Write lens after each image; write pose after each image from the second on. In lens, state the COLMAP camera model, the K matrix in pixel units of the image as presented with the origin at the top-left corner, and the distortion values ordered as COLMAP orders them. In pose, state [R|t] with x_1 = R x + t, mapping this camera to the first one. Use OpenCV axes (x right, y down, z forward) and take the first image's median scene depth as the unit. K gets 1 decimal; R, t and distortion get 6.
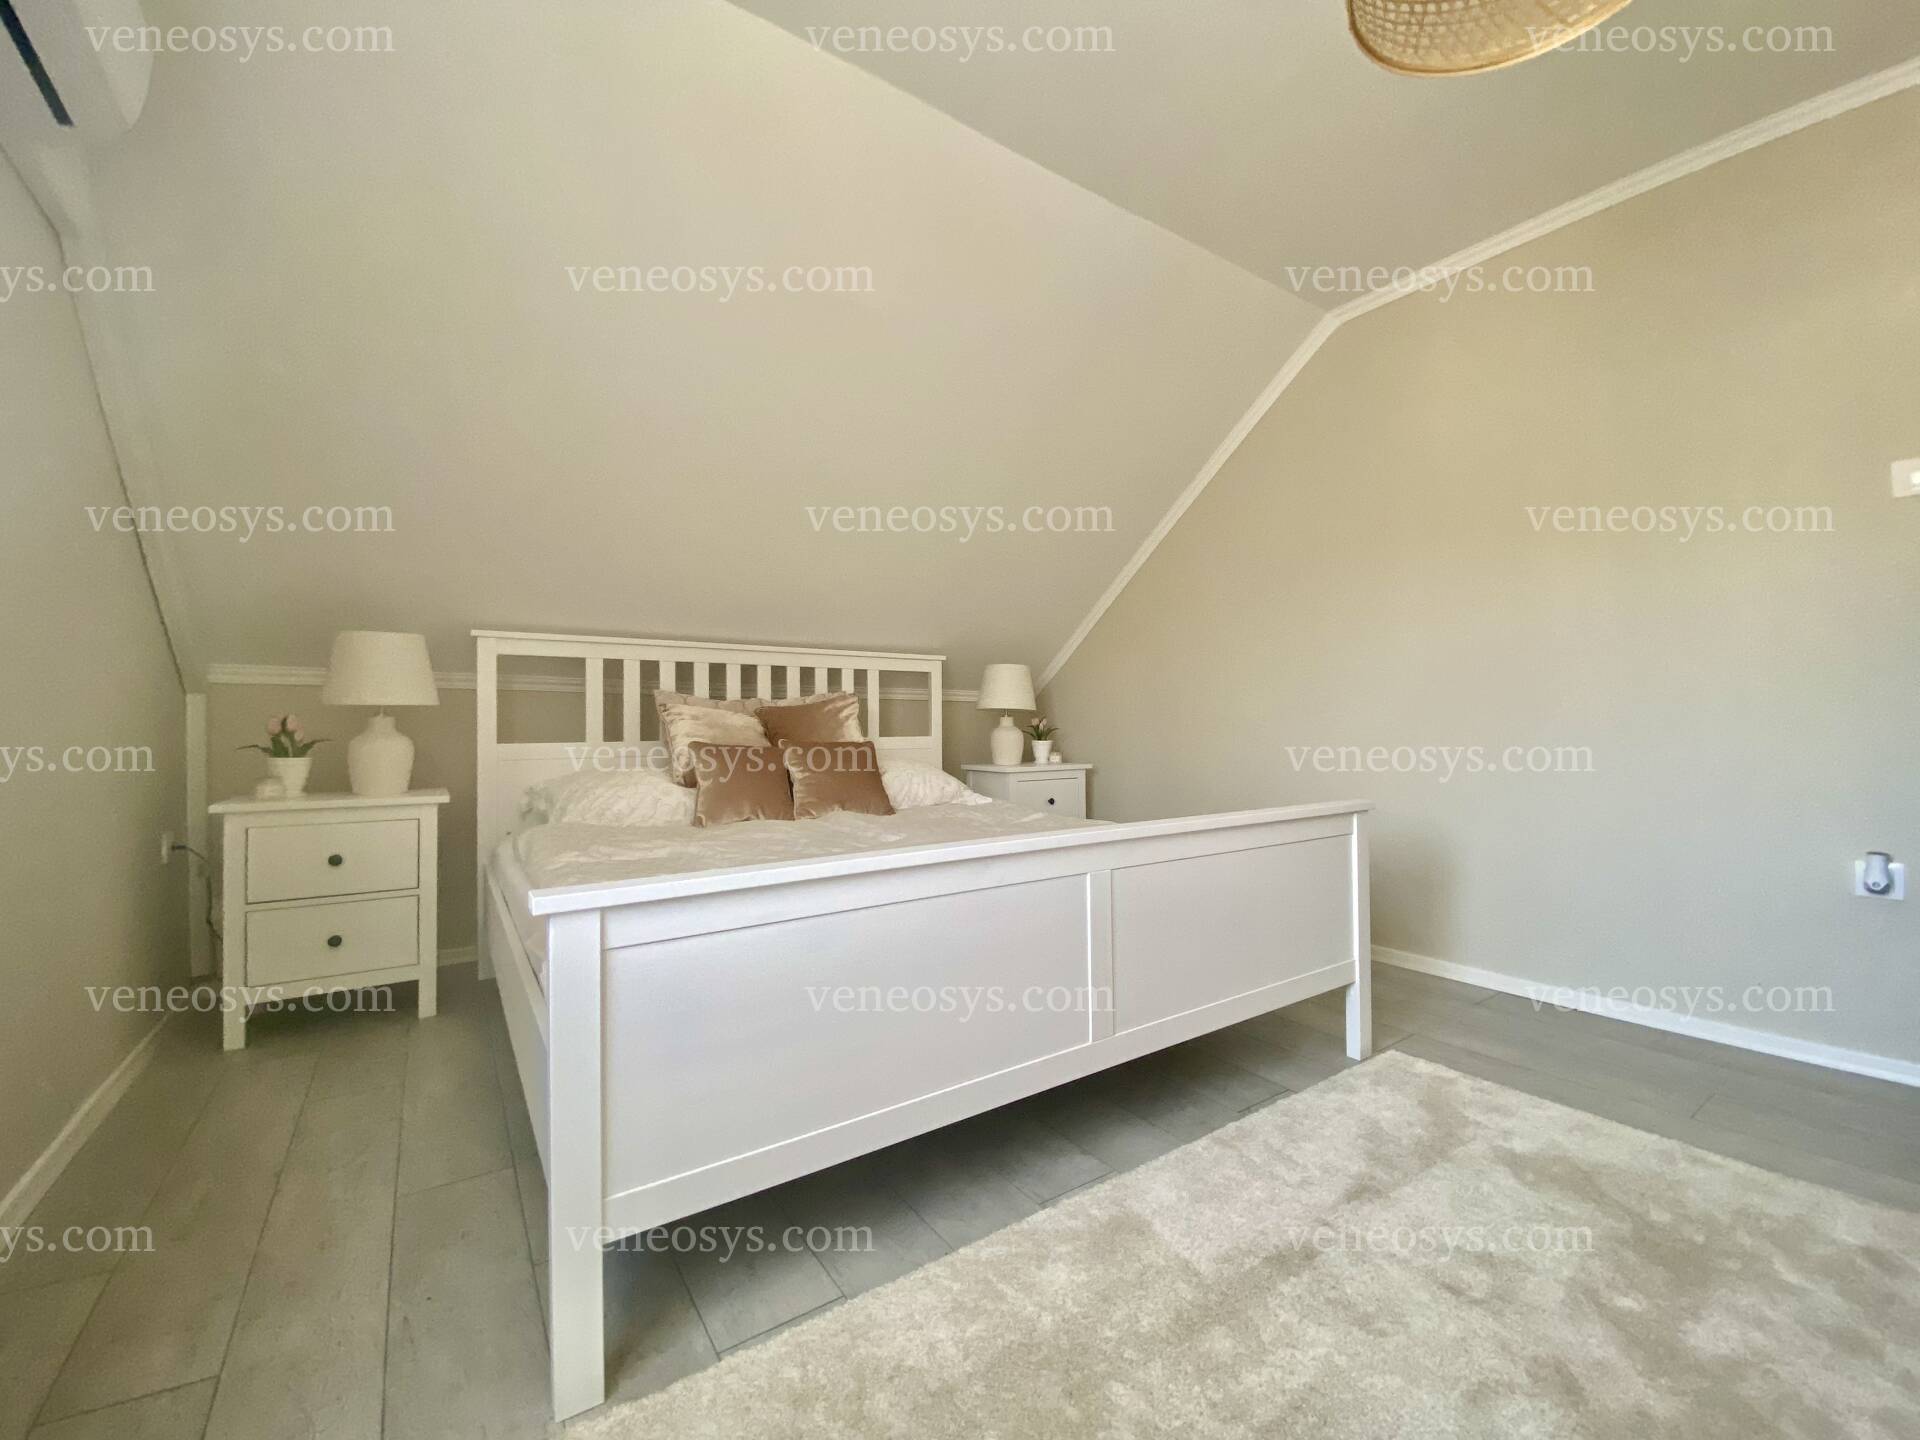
lens RADIAL K [[773.2, 0, 969.9], [0, 773.2, 713.7], [0, 0, 1]] dist [0.001927, -0.011056]
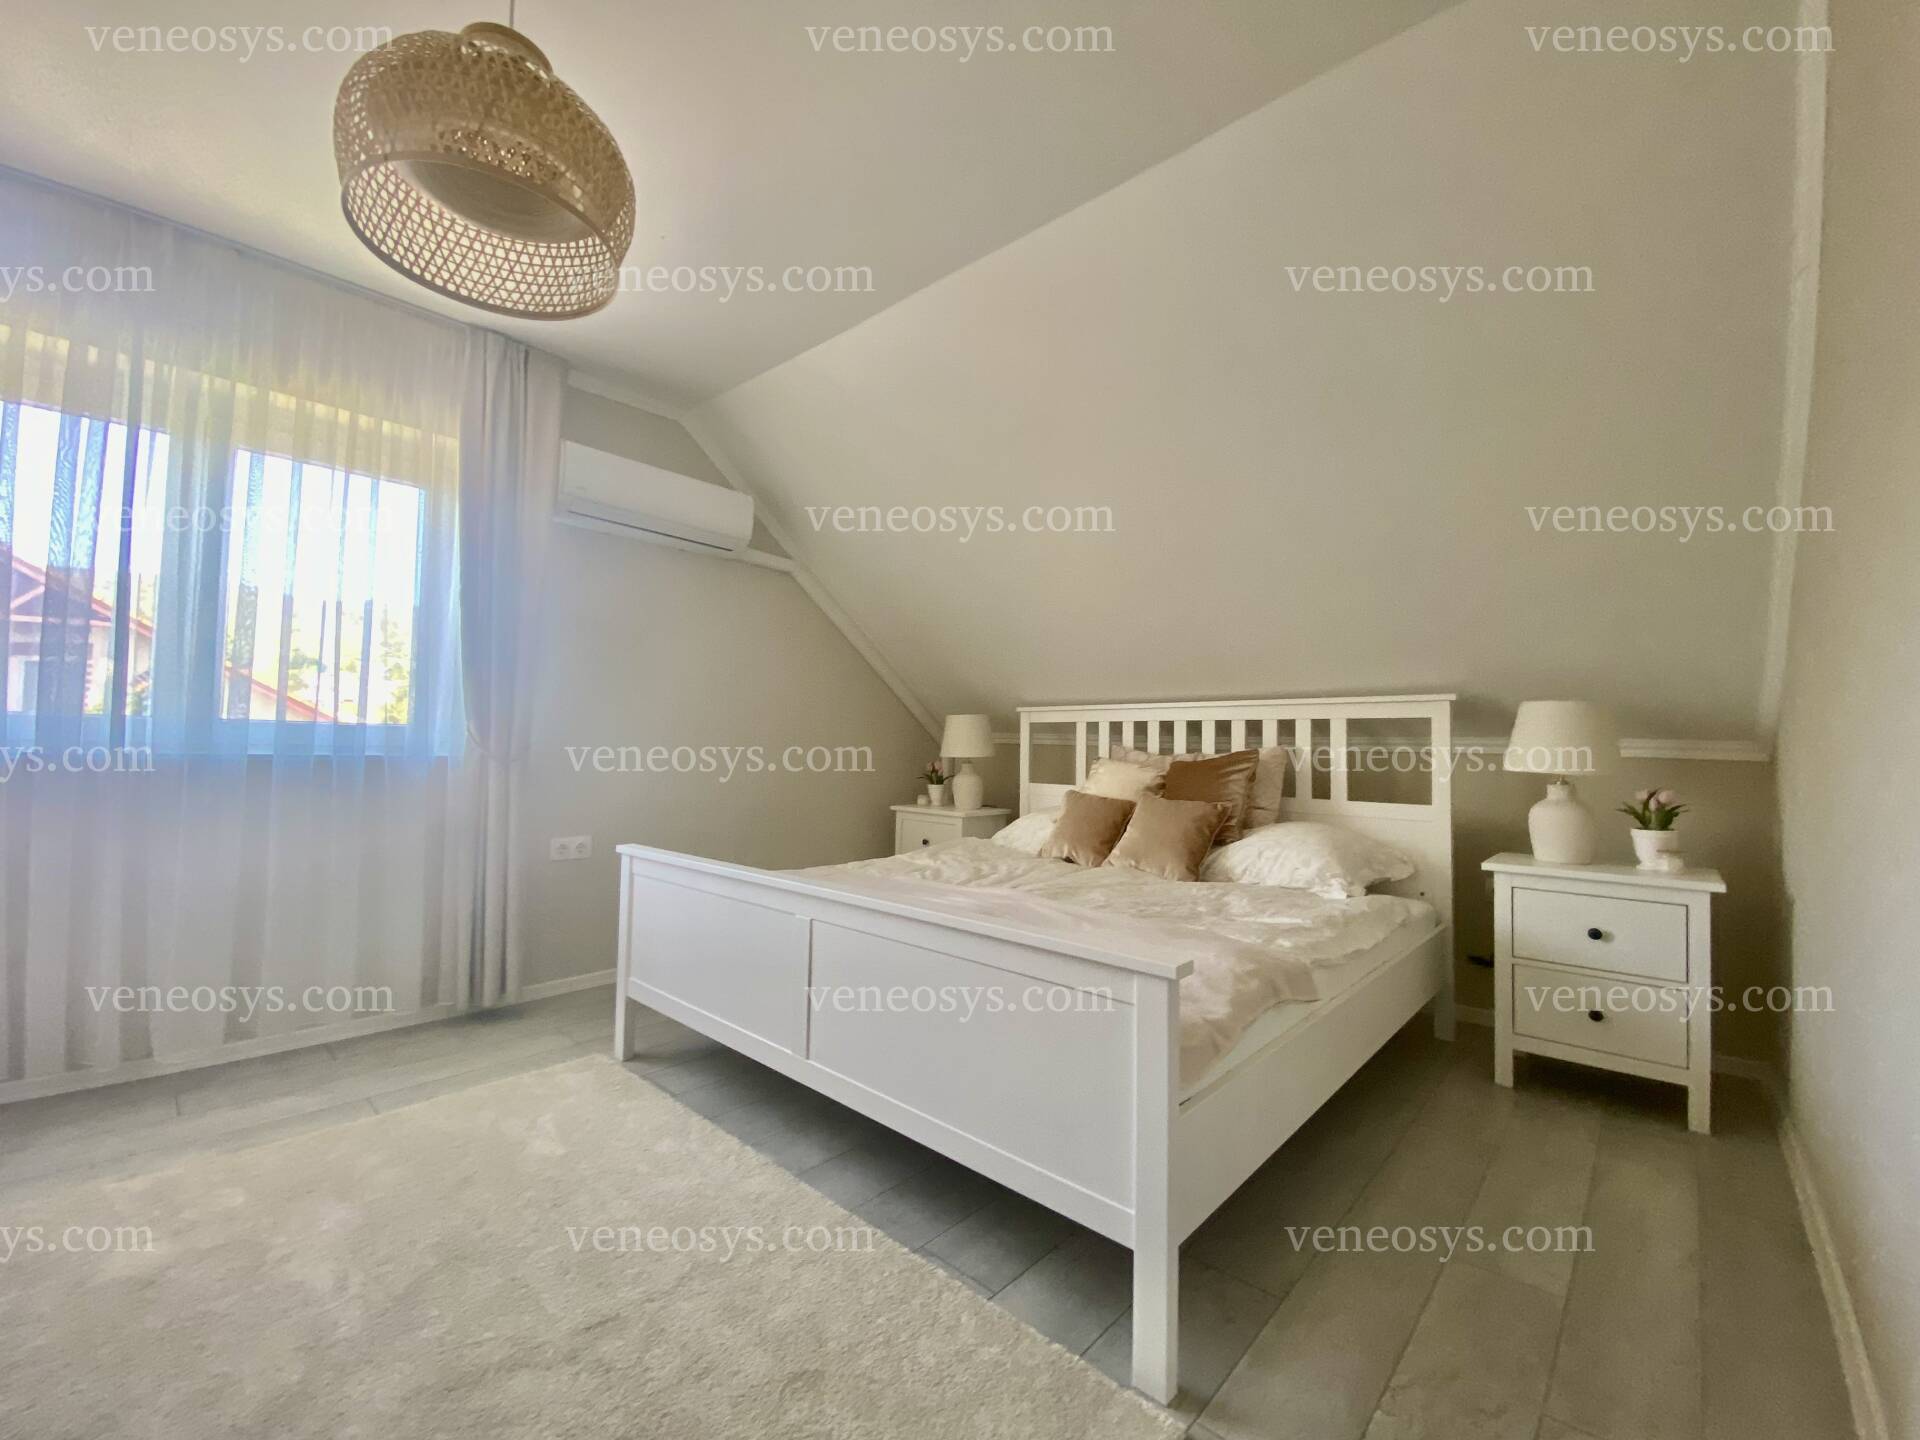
lens RADIAL K [[773.2, 0, 964.7], [0, 773.2, 721.9], [0, 0, 1]] dist [0.001927, -0.011056]
pose [[0.203831, -0.043721, -0.978029, 0.699035], [-0.029893, 0.998259, -0.050855, -0.000028], [0.978550, 0.039602, 0.202169, 0.521902]]
